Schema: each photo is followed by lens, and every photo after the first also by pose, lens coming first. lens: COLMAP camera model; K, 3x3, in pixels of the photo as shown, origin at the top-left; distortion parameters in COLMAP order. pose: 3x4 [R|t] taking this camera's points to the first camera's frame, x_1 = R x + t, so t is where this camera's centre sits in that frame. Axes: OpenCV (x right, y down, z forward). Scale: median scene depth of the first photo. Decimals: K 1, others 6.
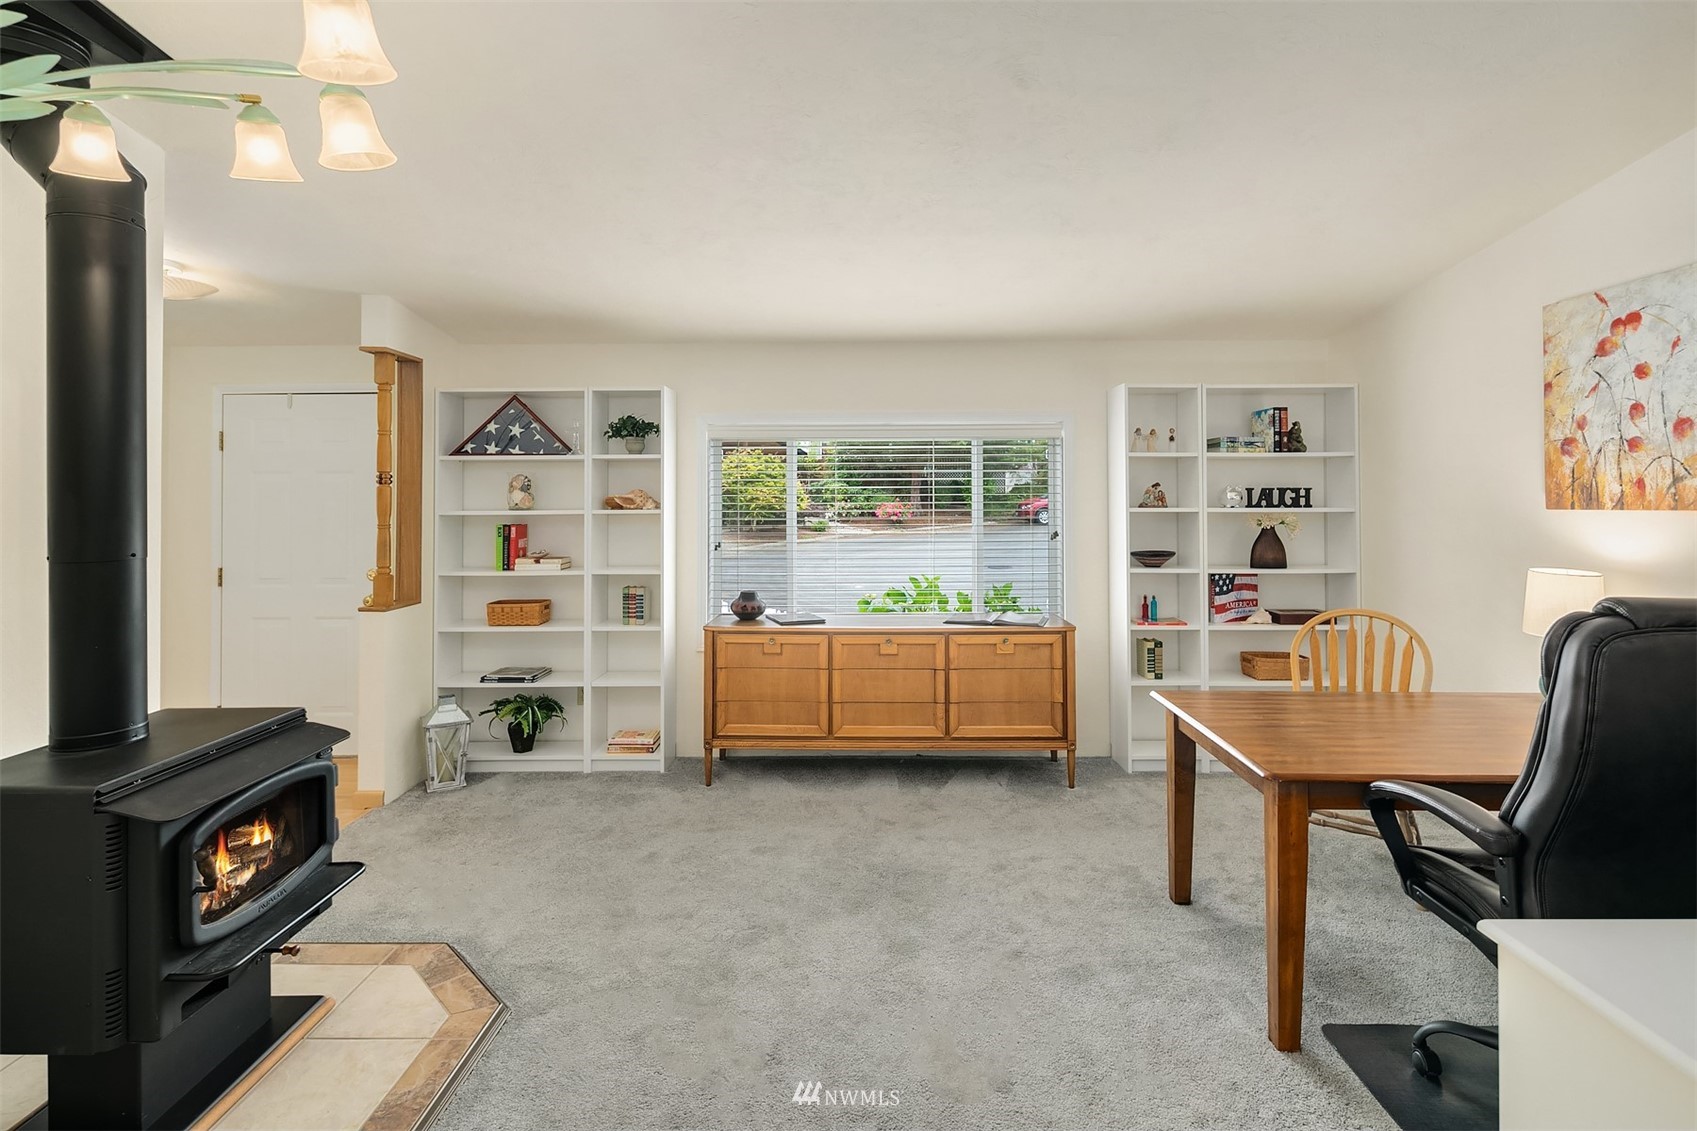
lens RADIAL K [[814.4, 0, 853.0], [0, 814.4, 487.6], [0, 0, 1]] dist [-0.000031, -0.001212]
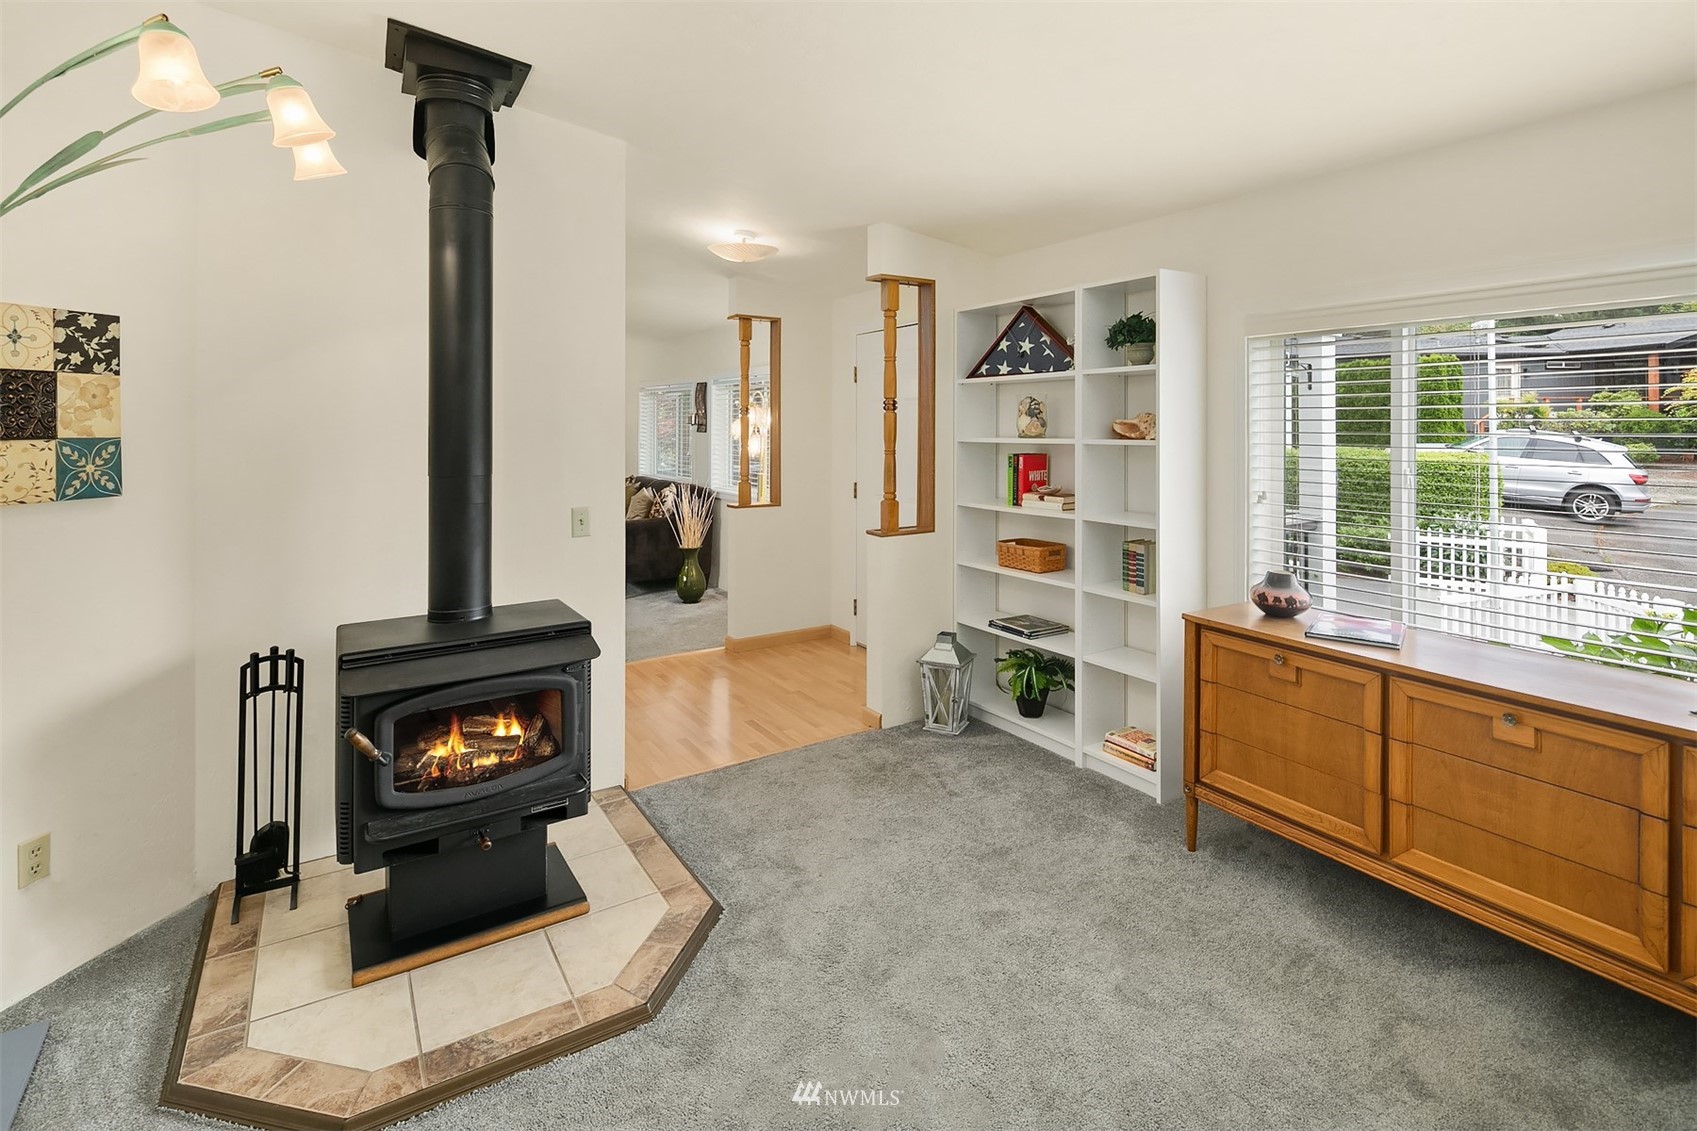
lens RADIAL K [[816.9, 0, 852.7], [0, 816.9, 422.7], [0, 0, 1]] dist [-0.002274, -0.001710]
pose [[0.545657, 0.000634, -0.838009, 0.249281], [0.012756, 0.999878, 0.009062, 0.001600], [0.837912, -0.015635, 0.545582, 0.420696]]
